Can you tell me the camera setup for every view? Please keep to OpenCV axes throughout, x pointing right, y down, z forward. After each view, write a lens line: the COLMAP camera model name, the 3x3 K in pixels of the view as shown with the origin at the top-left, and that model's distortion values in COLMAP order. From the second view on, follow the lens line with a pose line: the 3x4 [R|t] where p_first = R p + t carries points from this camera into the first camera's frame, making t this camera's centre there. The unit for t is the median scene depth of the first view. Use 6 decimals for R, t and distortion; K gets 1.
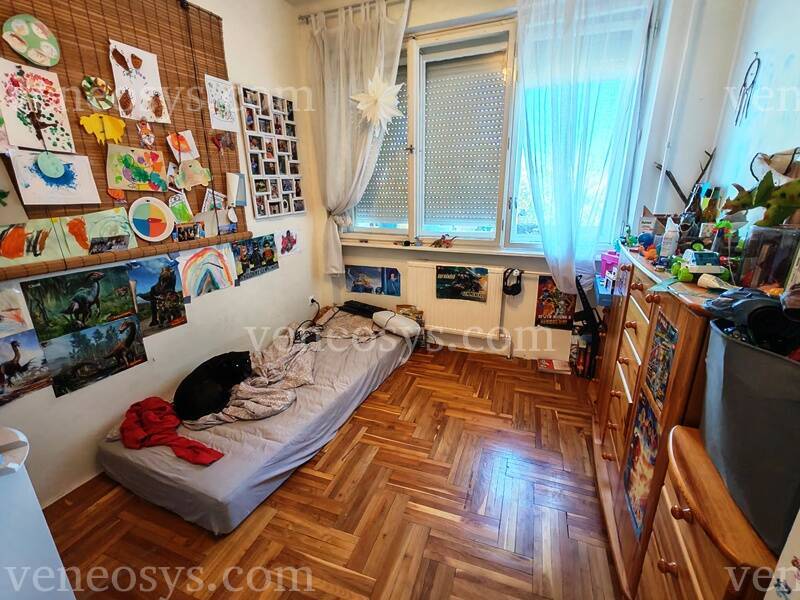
lens RADIAL K [[368.6, 0, 400.2], [0, 368.6, 301.9], [0, 0, 1]] dist [0.003257, 0.000843]
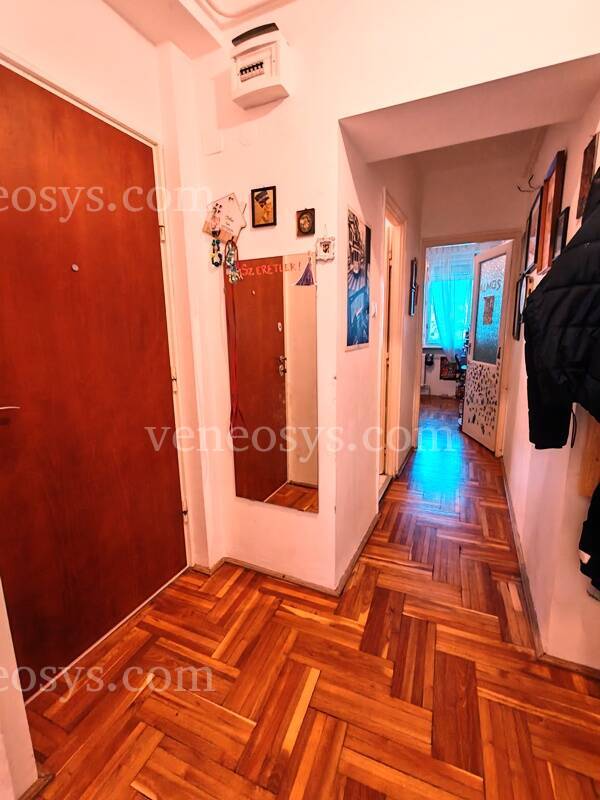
lens RADIAL K [[368.6, 0, 298.5], [0, 368.6, 400.0], [0, 0, 1]] dist [0.003257, 0.000843]
pose [[0.997973, 0.011336, -0.062624, -0.372552], [-0.017794, 0.994466, -0.103544, 0.455377], [0.061104, 0.104448, 0.992651, -1.339778]]
